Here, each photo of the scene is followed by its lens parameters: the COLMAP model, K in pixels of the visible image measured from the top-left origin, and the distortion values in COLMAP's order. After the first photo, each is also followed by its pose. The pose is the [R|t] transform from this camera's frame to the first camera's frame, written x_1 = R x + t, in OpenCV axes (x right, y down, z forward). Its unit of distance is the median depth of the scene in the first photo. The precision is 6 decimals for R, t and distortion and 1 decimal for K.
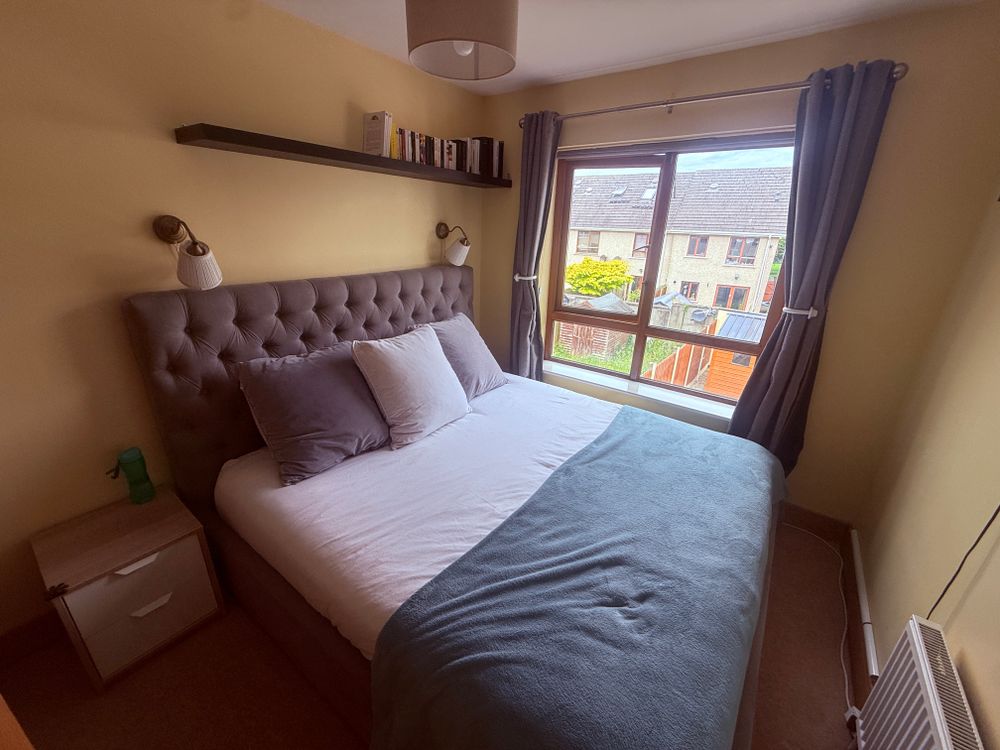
lens RADIAL K [[400.2, 0, 496.8], [0, 400.2, 374.5], [0, 0, 1]] dist [0.001631, -0.000231]
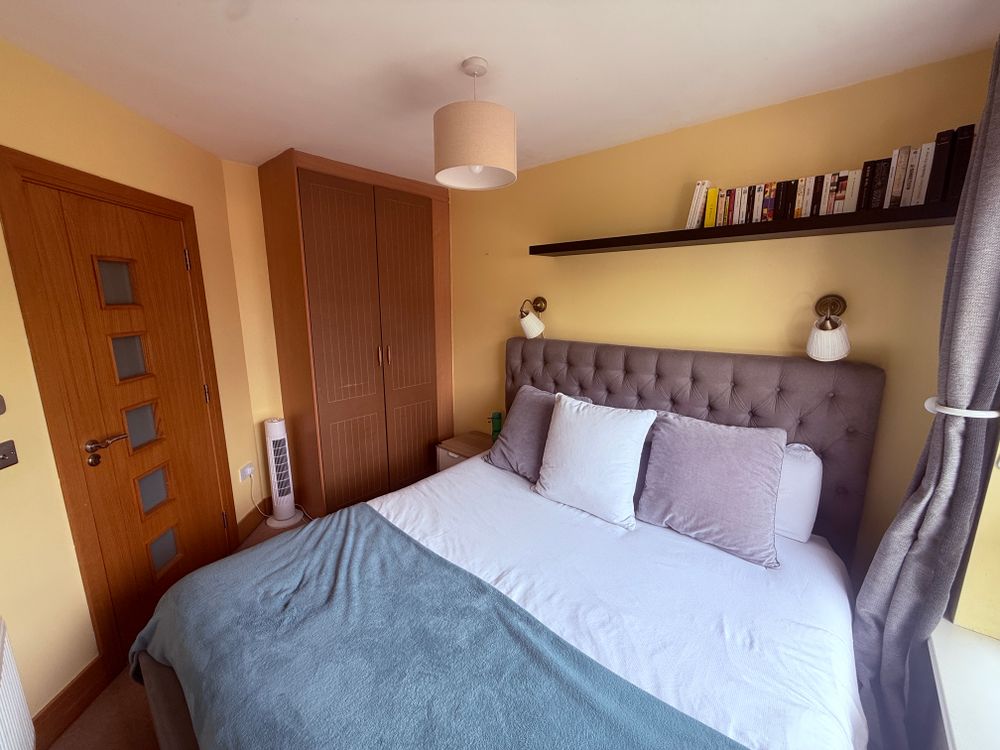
lens RADIAL K [[400.2, 0, 496.4], [0, 400.2, 373.9], [0, 0, 1]] dist [0.001631, -0.000231]
pose [[-0.089313, 0.162150, -0.982716, 0.781425], [-0.345502, 0.920350, 0.183260, -0.274893], [0.934158, 0.355898, -0.026176, 0.793582]]
